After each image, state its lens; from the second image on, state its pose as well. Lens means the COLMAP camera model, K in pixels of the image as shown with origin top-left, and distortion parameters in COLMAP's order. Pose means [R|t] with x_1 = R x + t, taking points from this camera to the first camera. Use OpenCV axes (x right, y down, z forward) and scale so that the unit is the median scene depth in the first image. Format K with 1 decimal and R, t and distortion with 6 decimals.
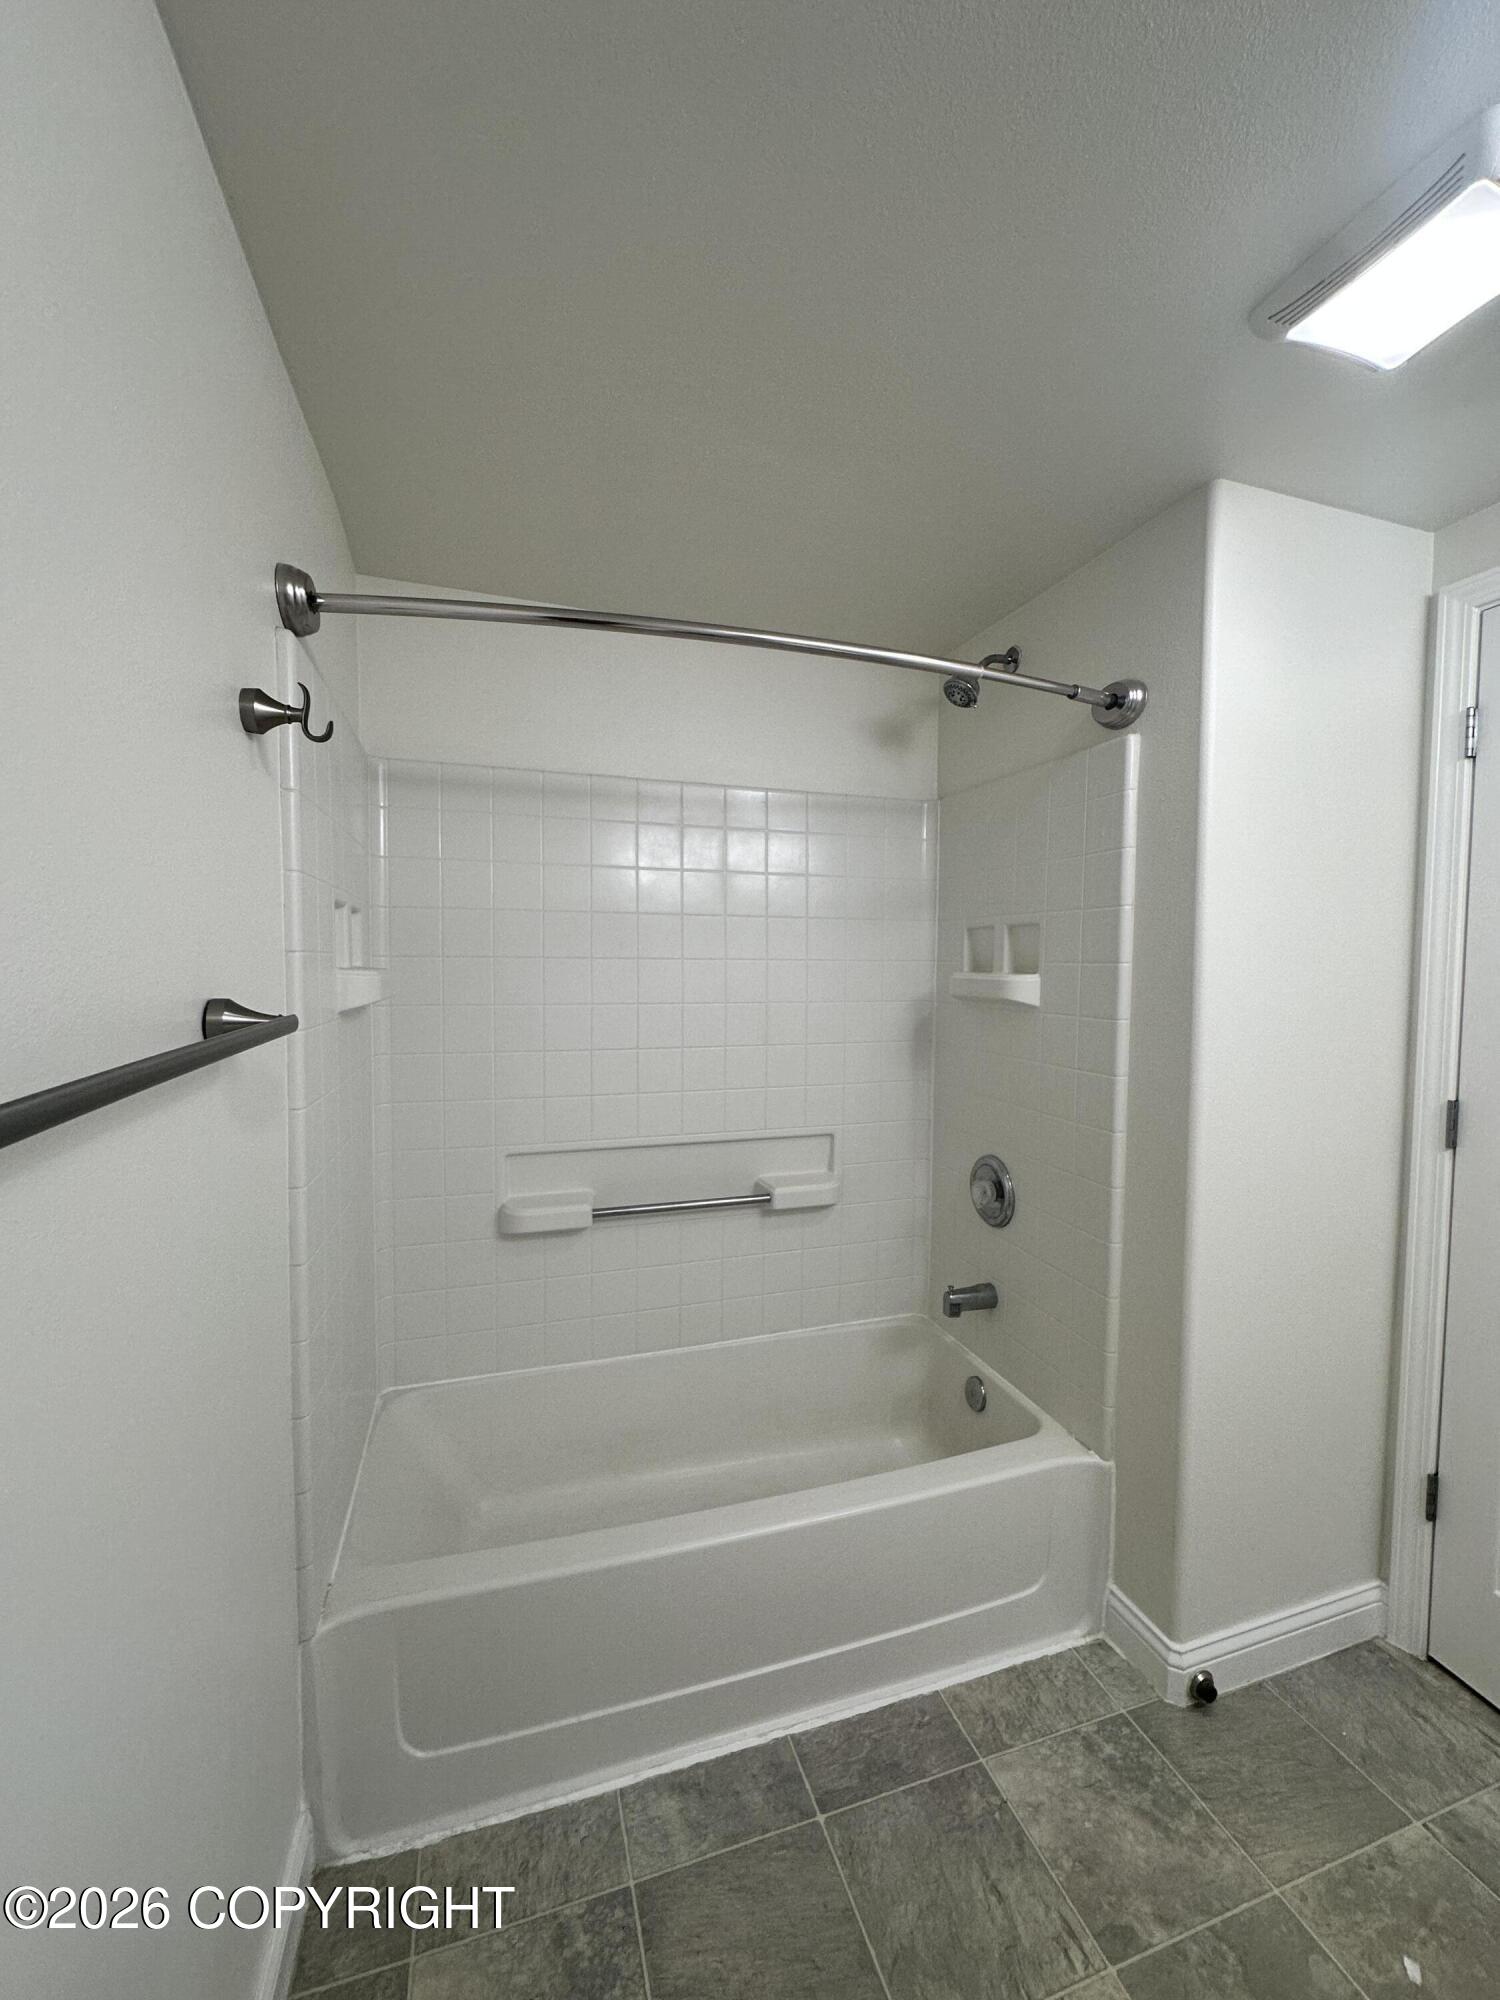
lens RADIAL K [[798.1, 0, 757.3], [0, 798.1, 982.4], [0, 0, 1]] dist [-0.002555, 0.001395]
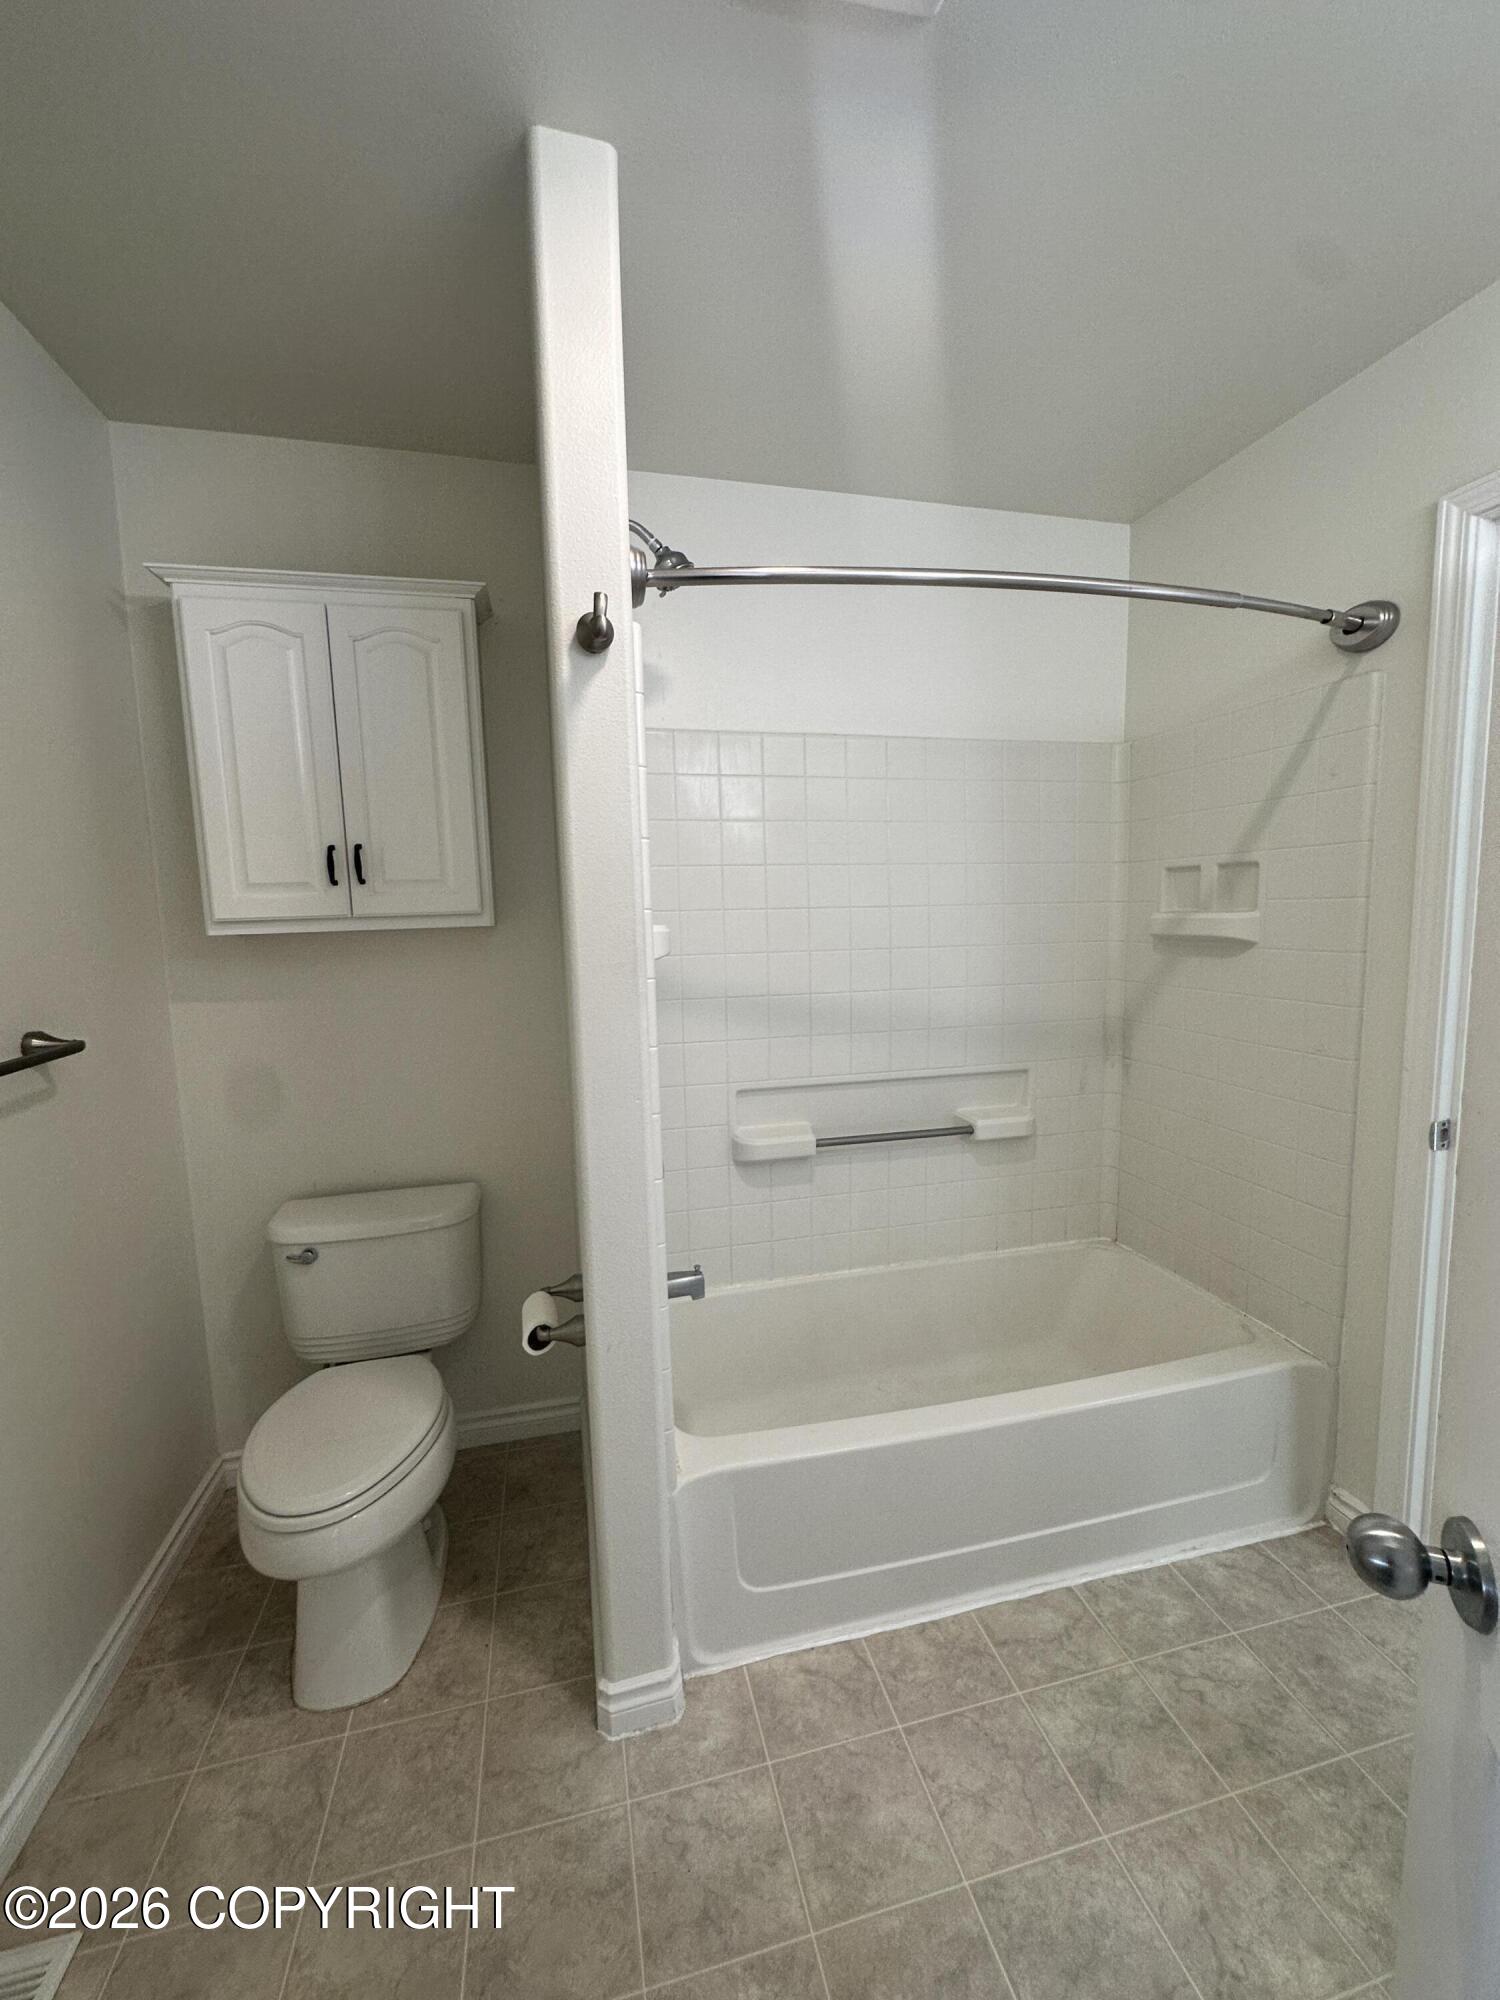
lens RADIAL K [[798.1, 0, 749.4], [0, 798.1, 999.4], [0, 0, 1]] dist [-0.002555, 0.001395]
pose [[0.996805, -0.019124, -0.077557, -0.211060], [0.025553, 0.996241, 0.082771, 0.005084], [0.075682, -0.084488, 0.993546, -0.059848]]
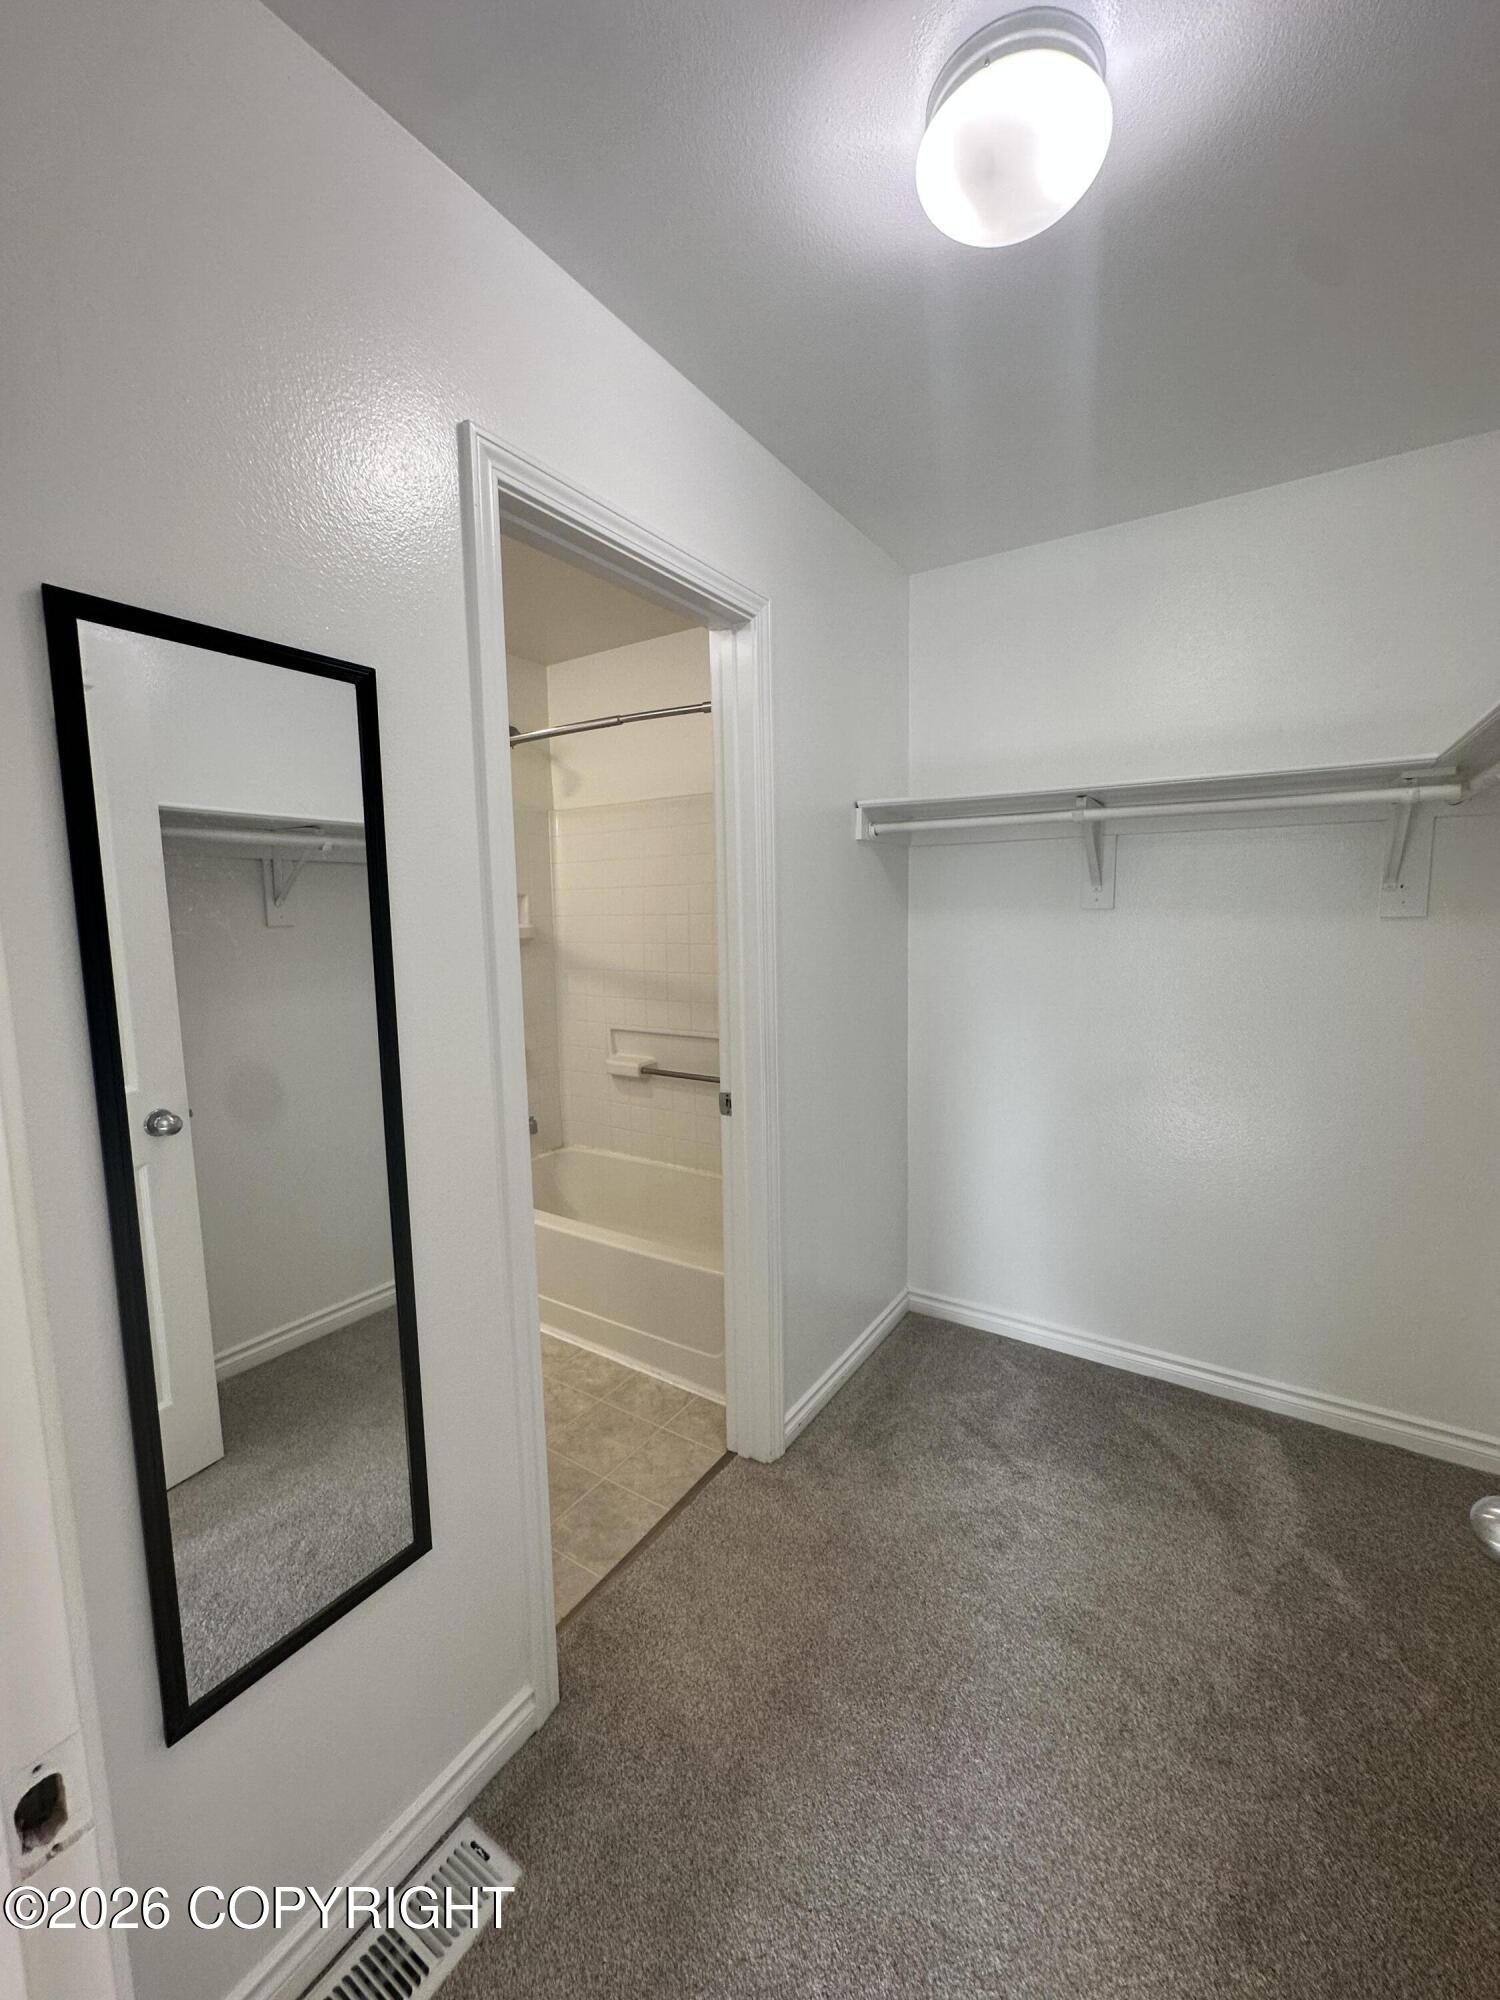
lens RADIAL K [[798.1, 0, 748.5], [0, 798.1, 1003.1], [0, 0, 1]] dist [-0.002555, 0.001395]
pose [[0.619291, 0.068140, -0.782199, 1.378588], [0.008316, 0.995602, 0.093314, 0.001762], [0.785117, -0.064293, 0.616001, 0.205360]]
